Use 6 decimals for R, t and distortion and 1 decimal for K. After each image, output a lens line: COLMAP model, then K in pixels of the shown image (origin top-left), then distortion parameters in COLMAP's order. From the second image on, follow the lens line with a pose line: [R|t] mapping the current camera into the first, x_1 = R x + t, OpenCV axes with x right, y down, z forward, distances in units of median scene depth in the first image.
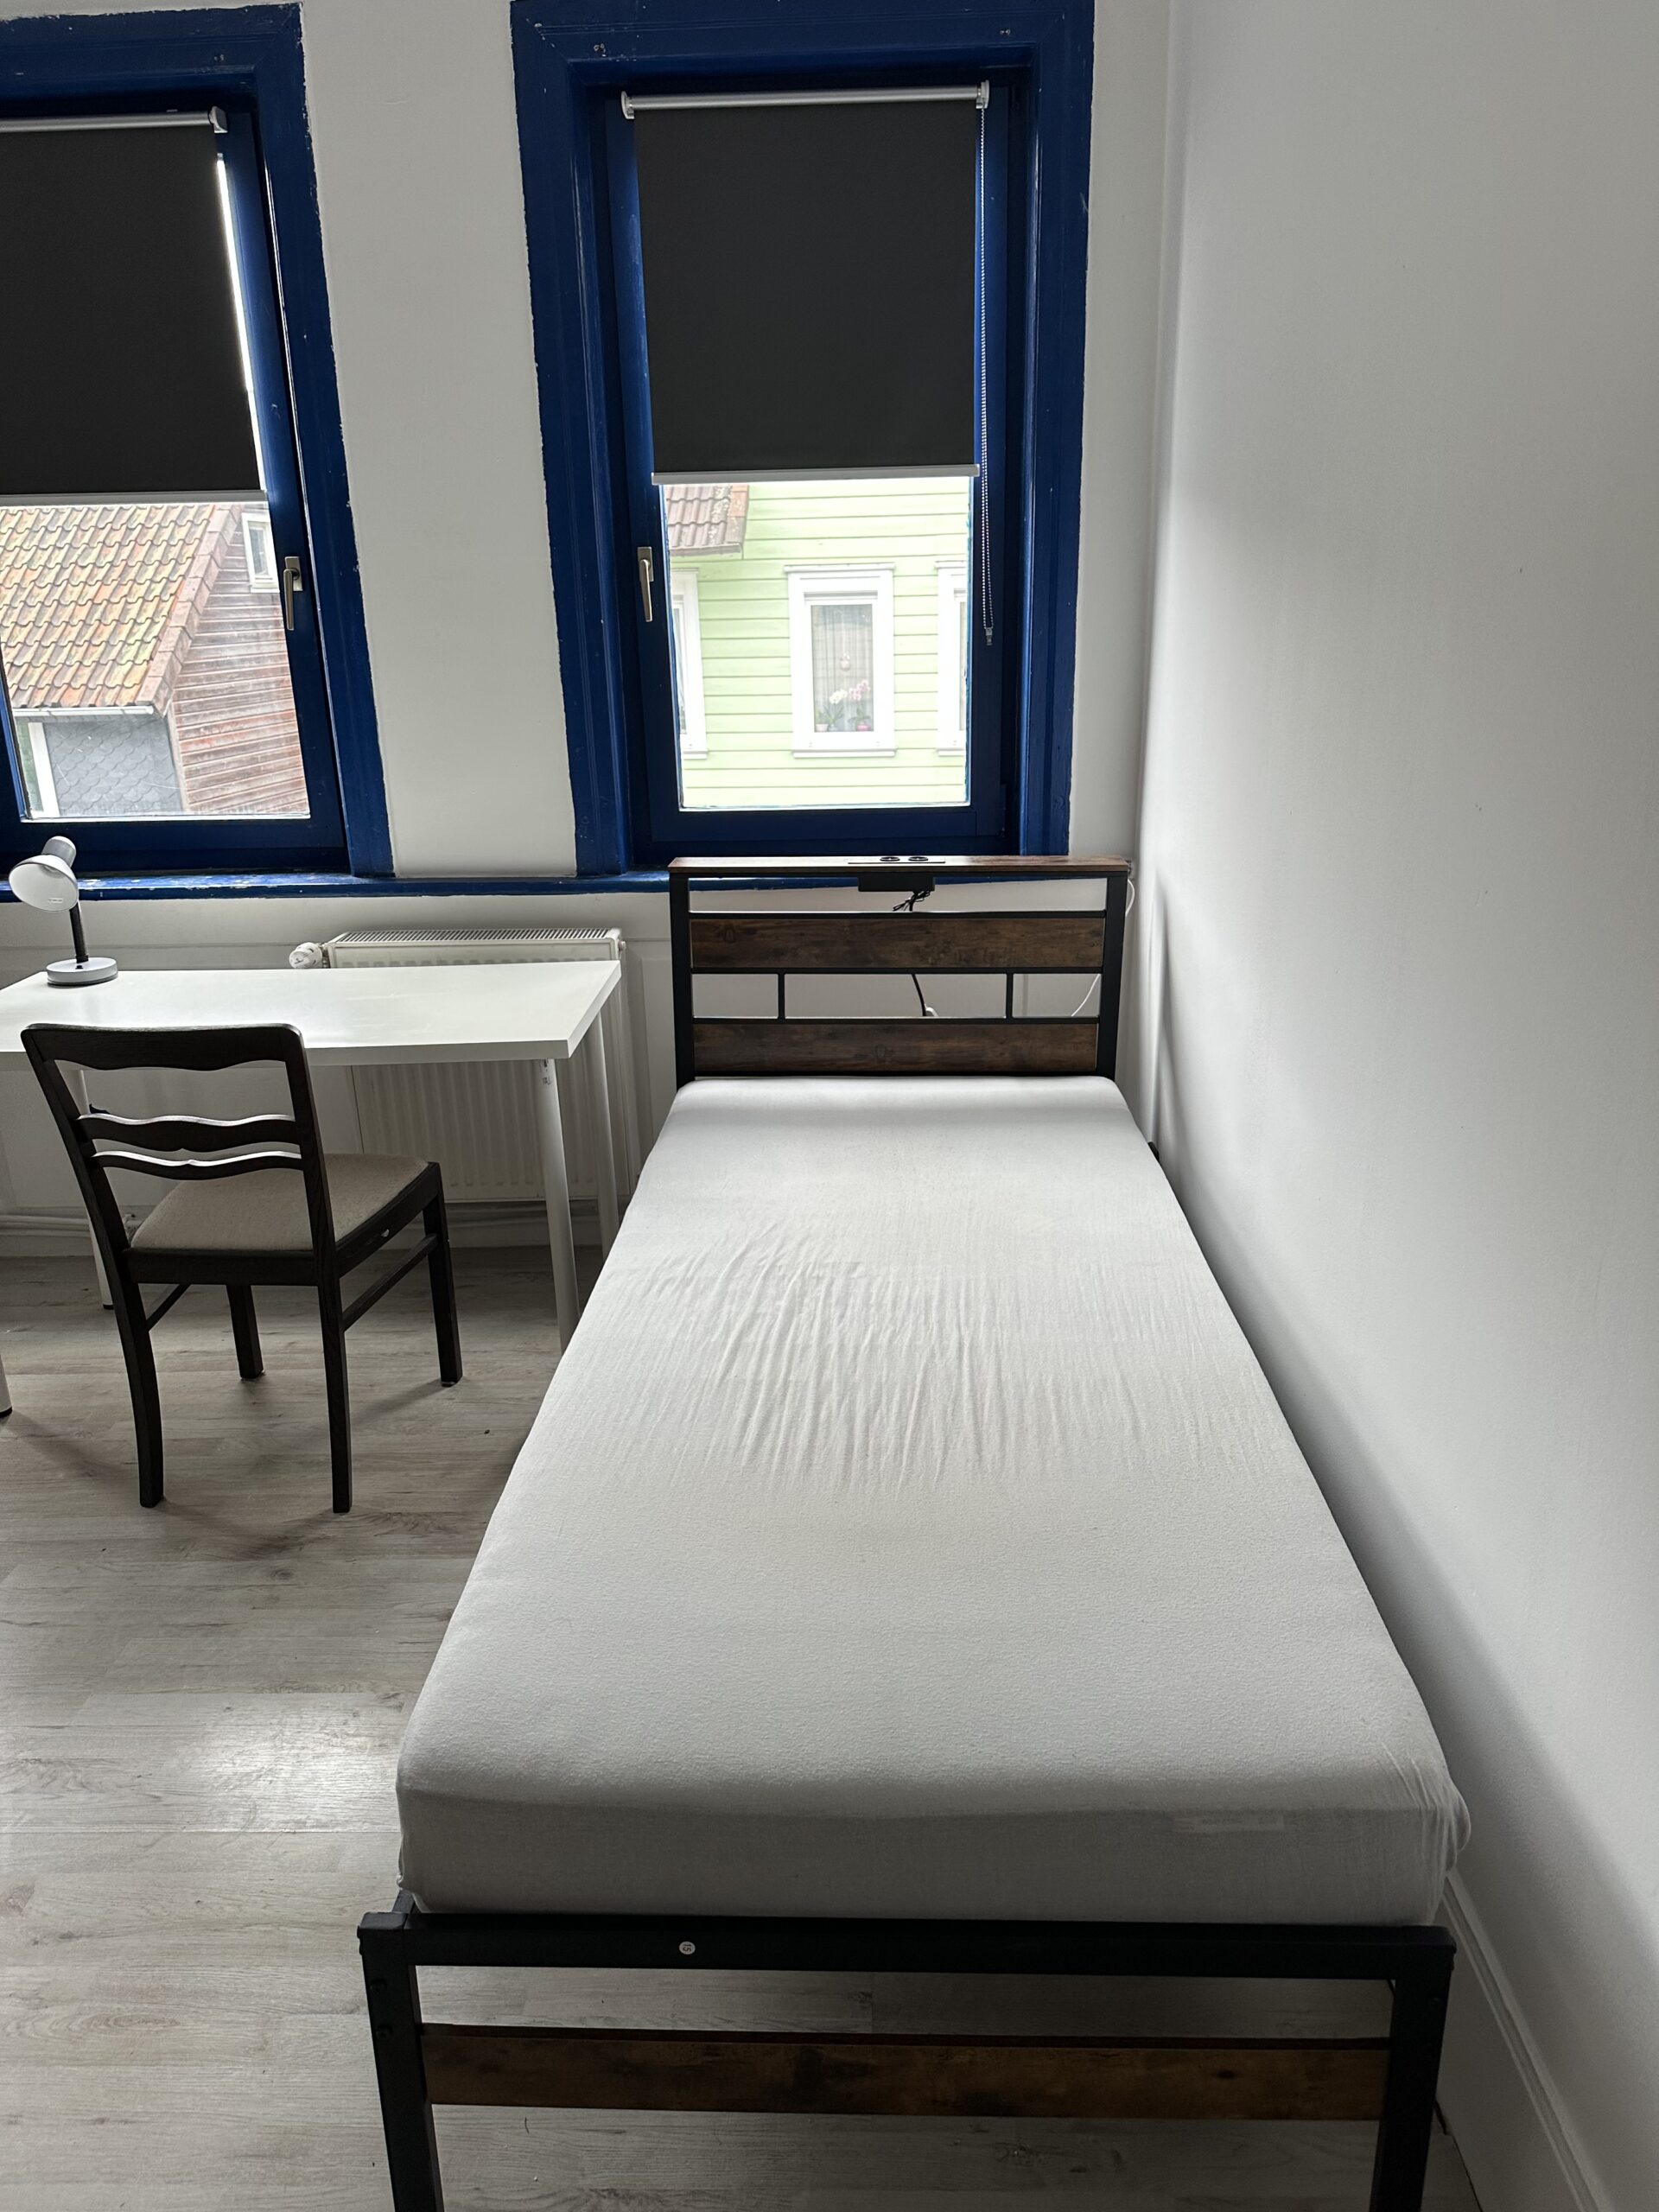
lens RADIAL K [[1551.2, 0, 846.0], [0, 1551.2, 1119.1], [0, 0, 1]] dist [0.064113, -0.075589]
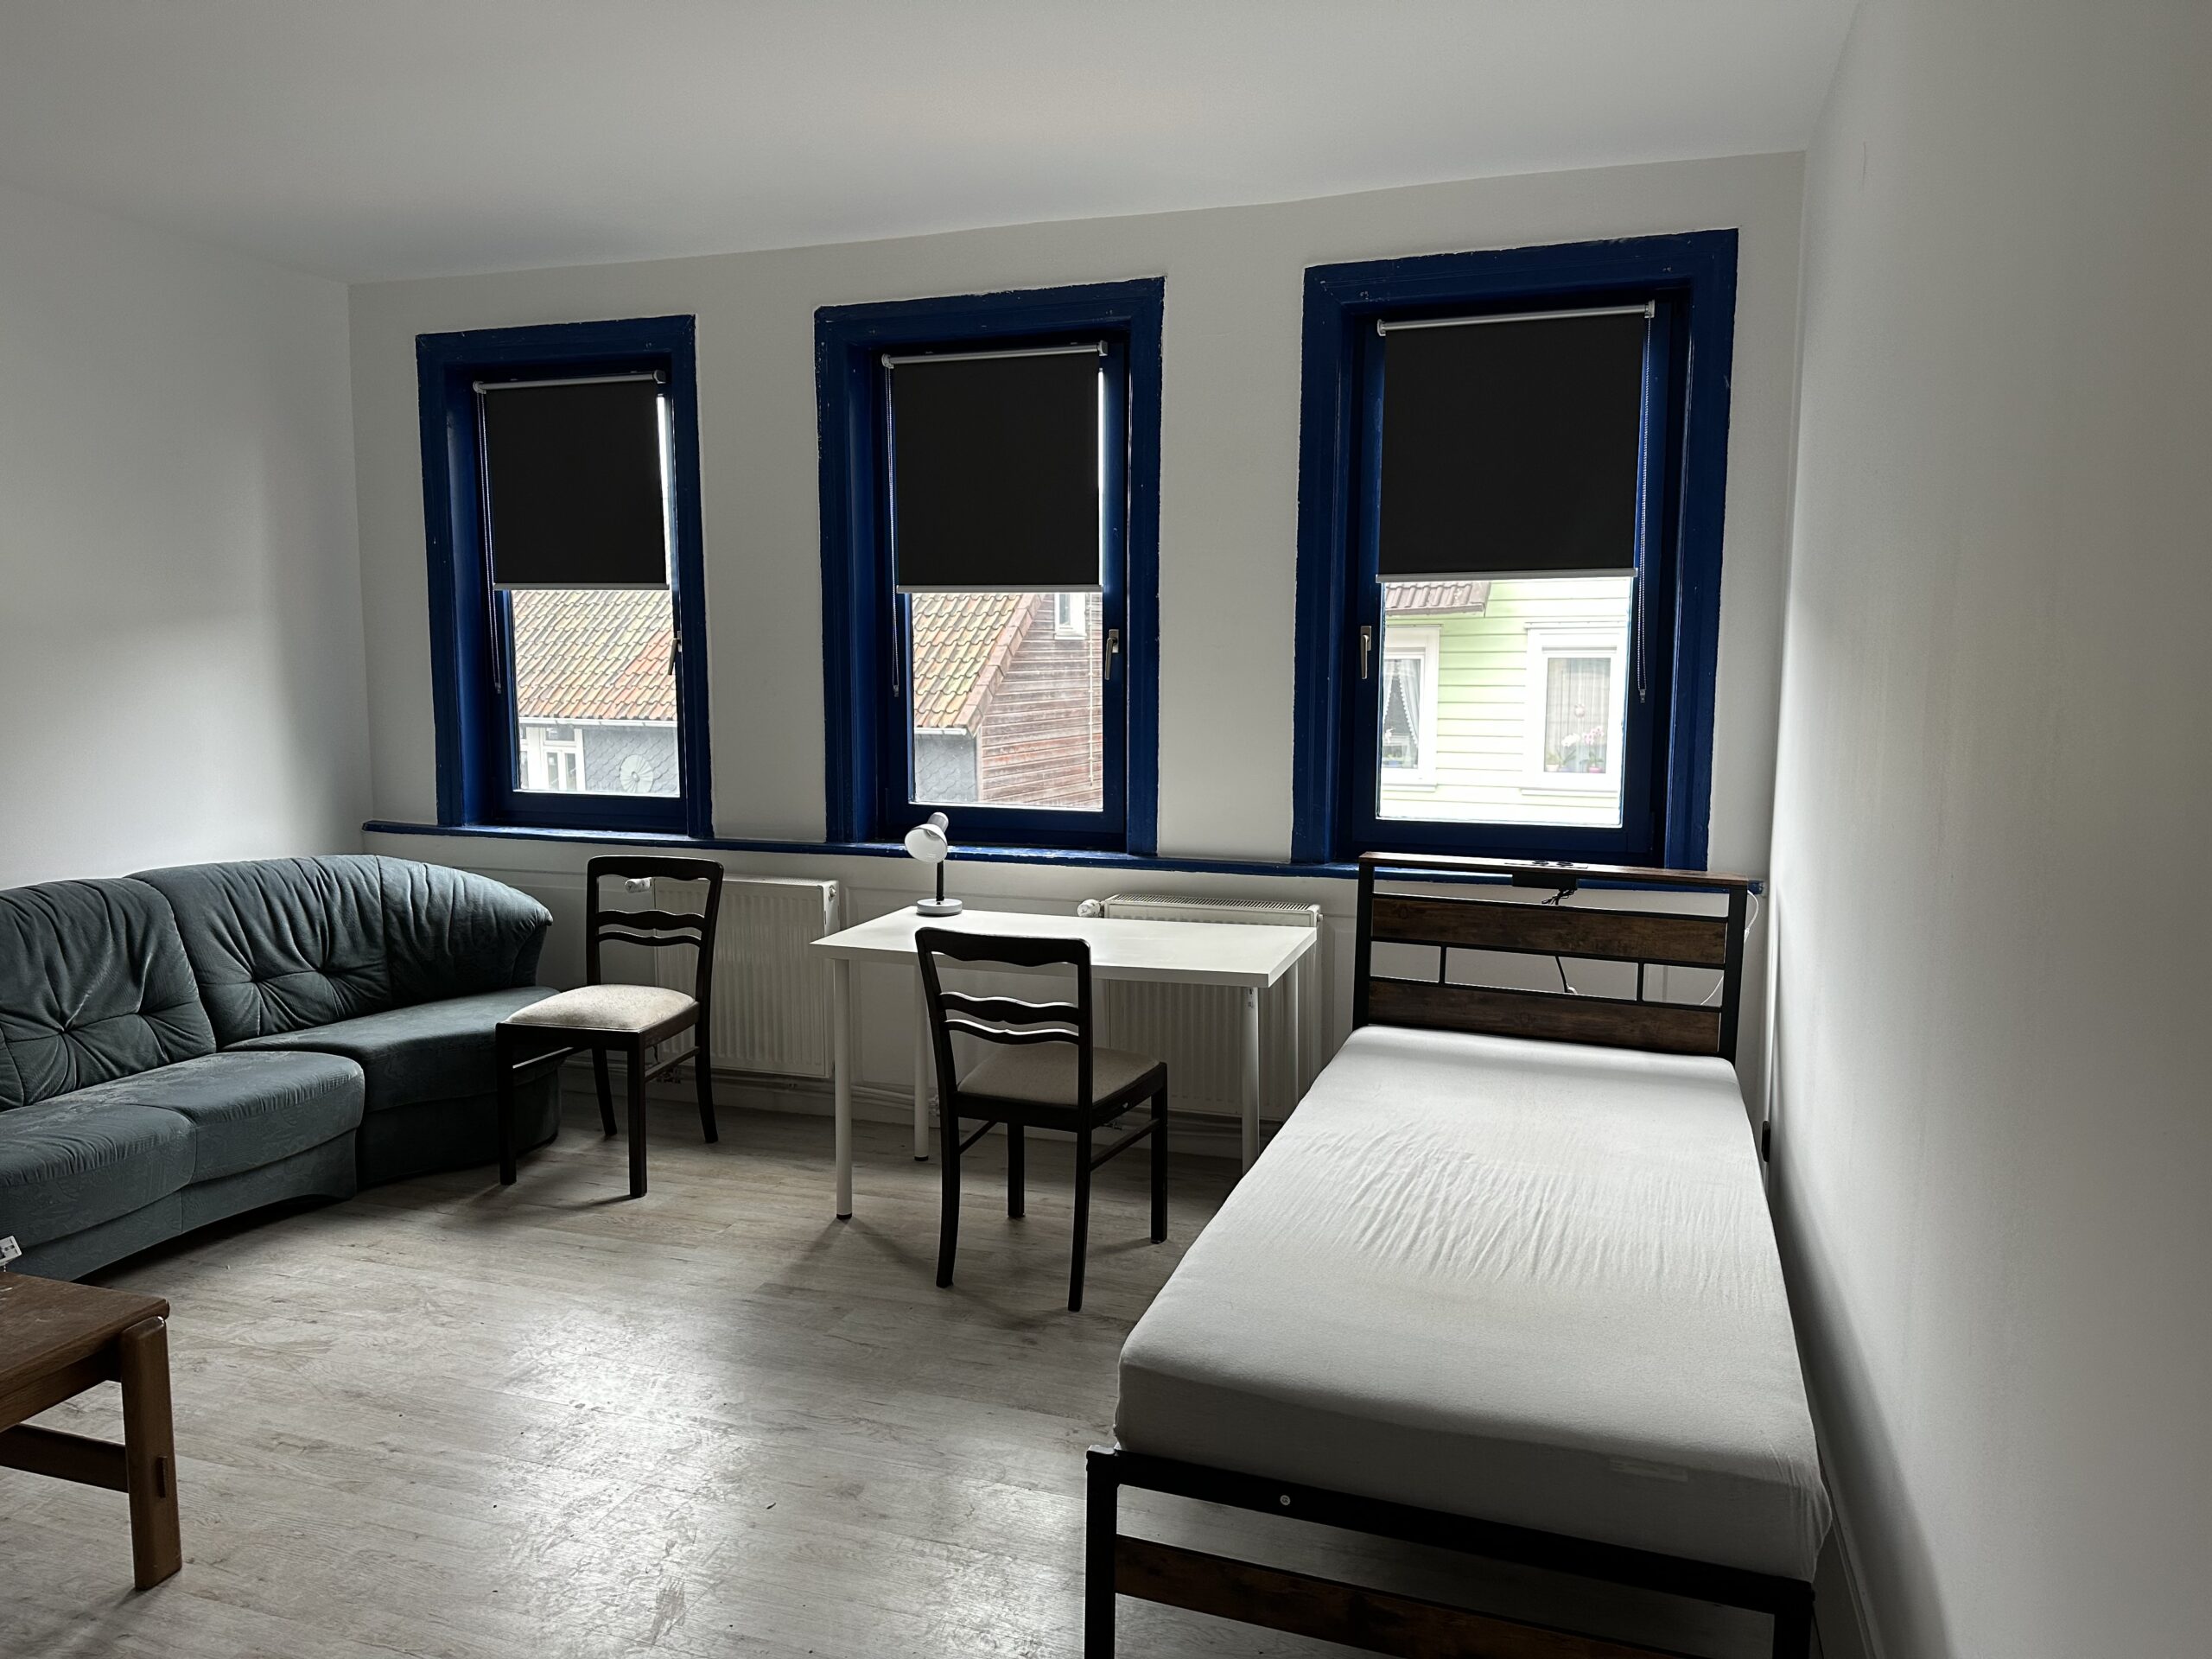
lens RADIAL K [[1551.2, 0, 1102.6], [0, 1551.2, 832.1], [0, 0, 1]] dist [0.064113, -0.075589]
pose [[0.952247, 0.057396, -0.299887, 0.065447], [-0.116177, 0.976406, -0.182026, 0.075593], [0.282364, 0.208174, 0.936448, -0.273406]]
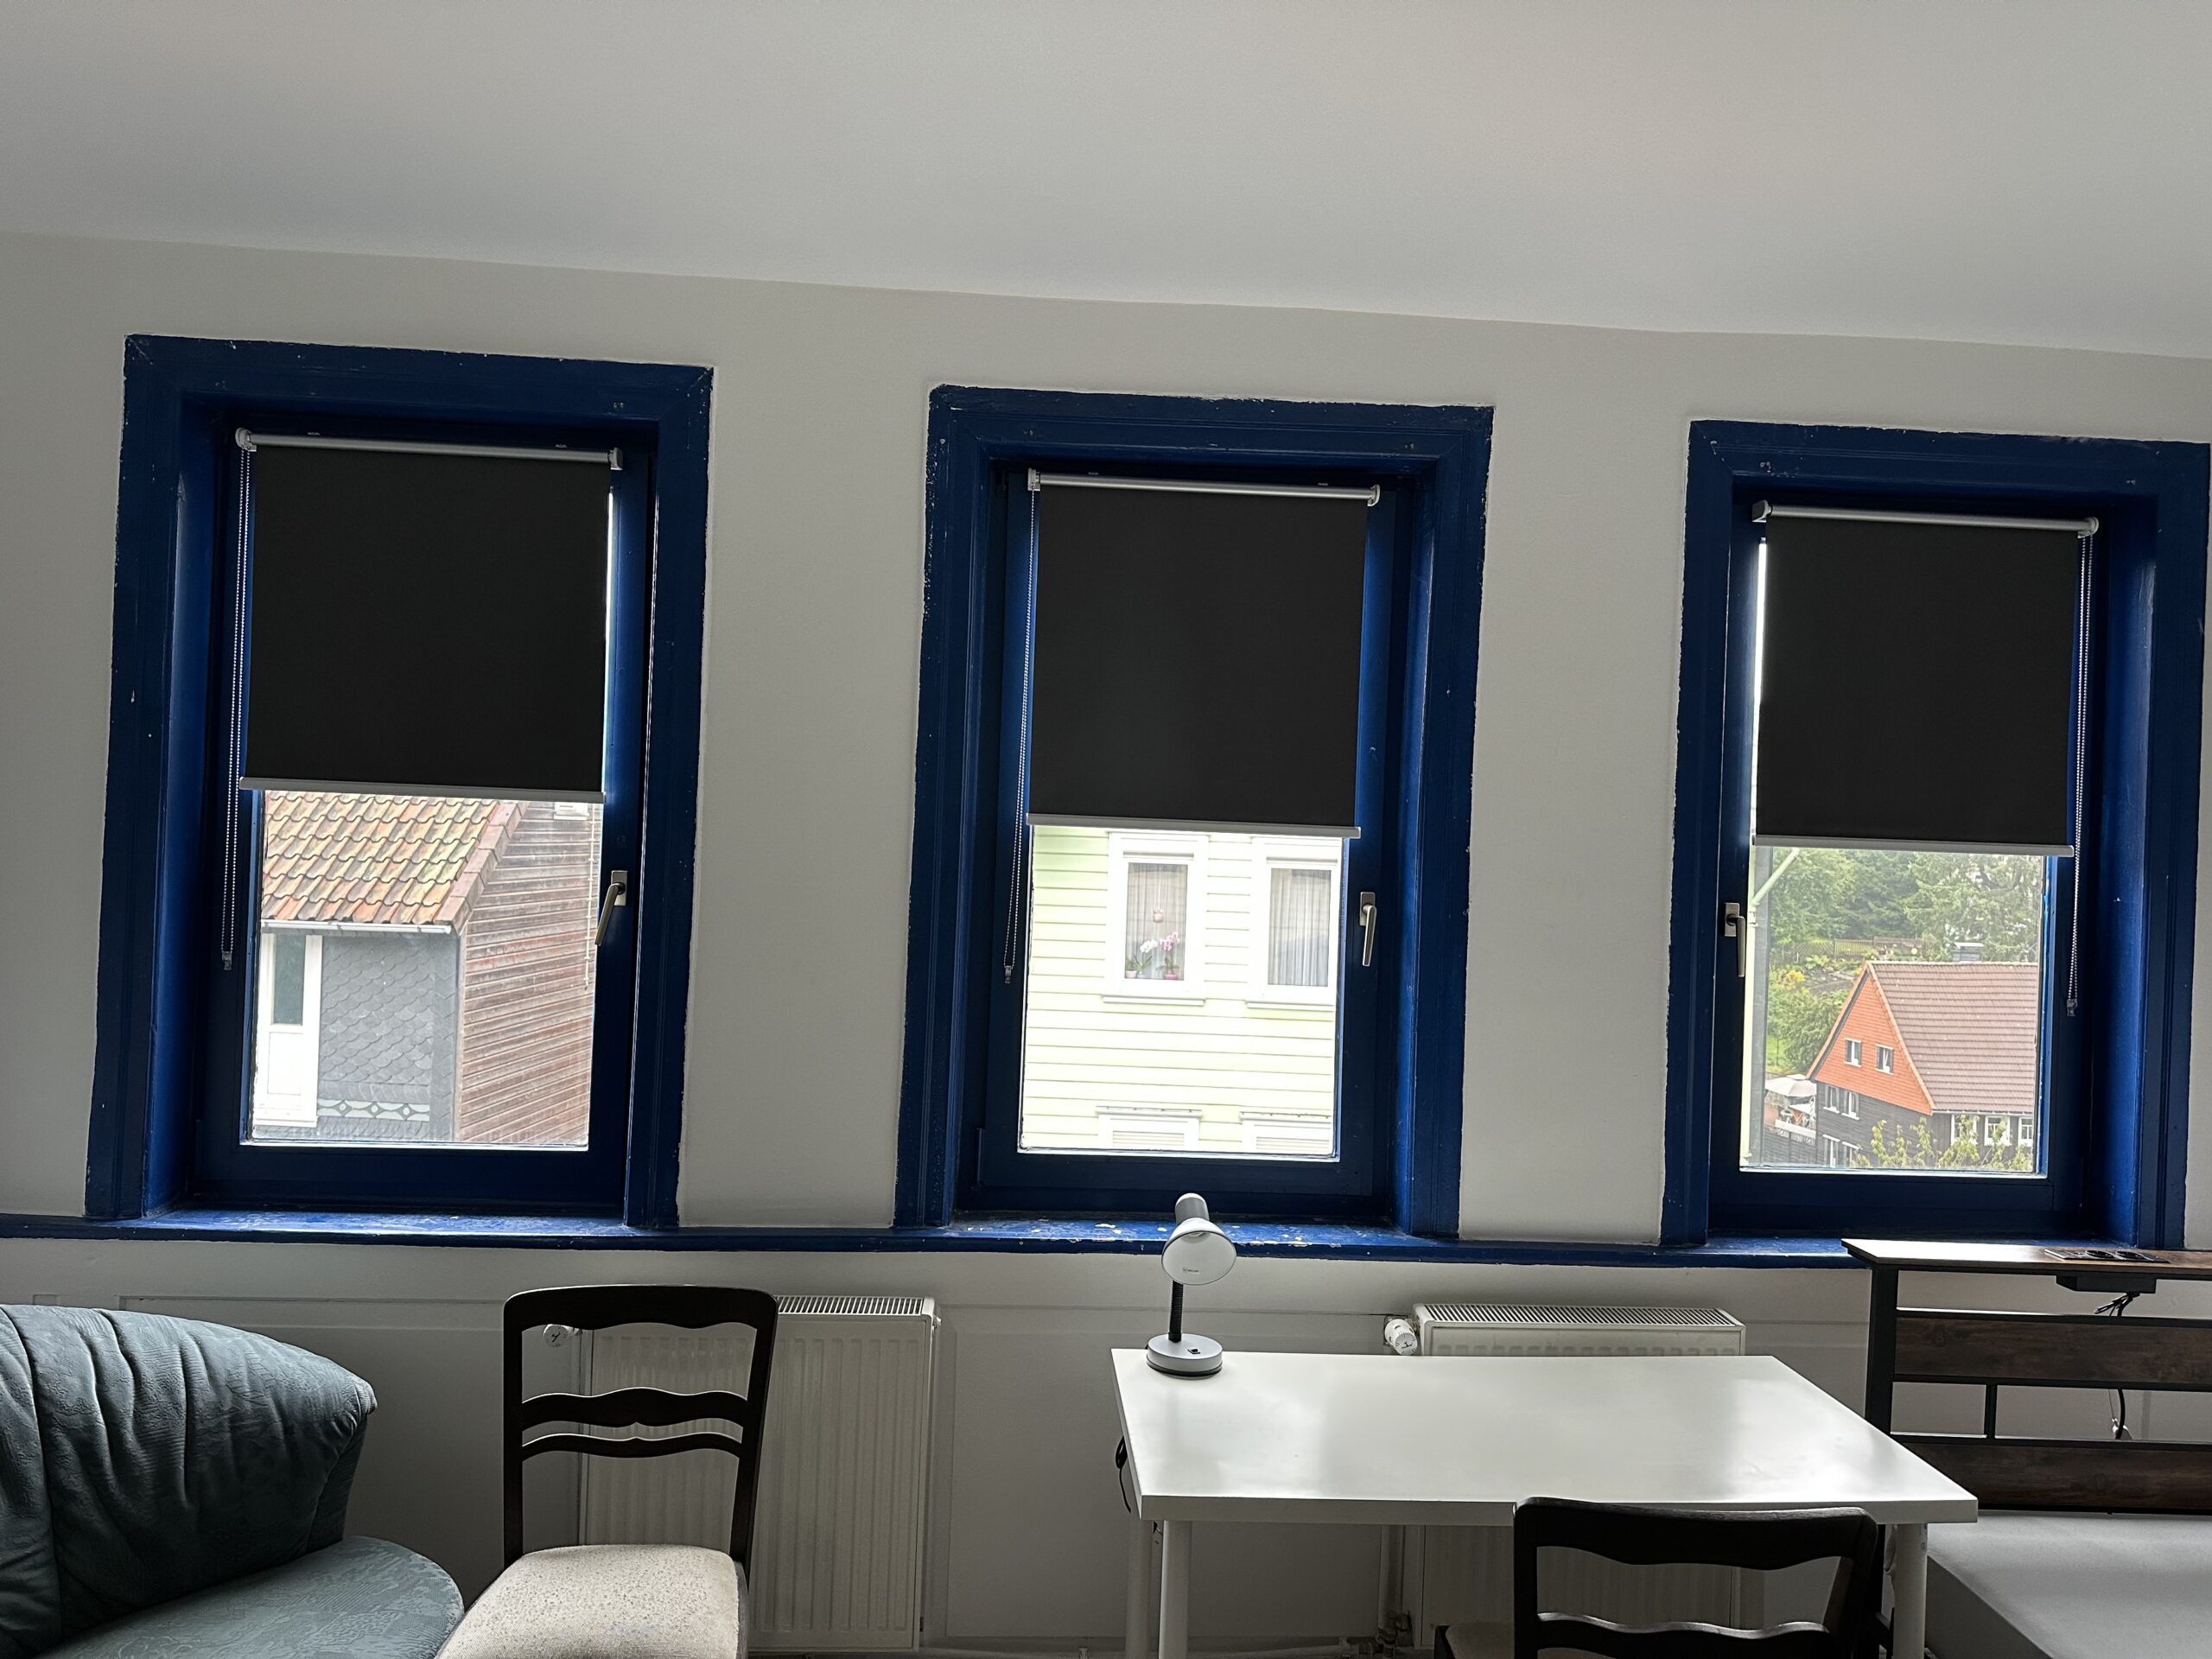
lens RADIAL K [[1551.2, 0, 1104.7], [0, 1551.2, 816.2], [0, 0, 1]] dist [0.064113, -0.075589]
pose [[0.994944, 0.057437, 0.082390, -0.620774], [-0.027208, 0.943802, -0.329390, -0.089963], [-0.096679, 0.325483, 0.940592, 0.115153]]
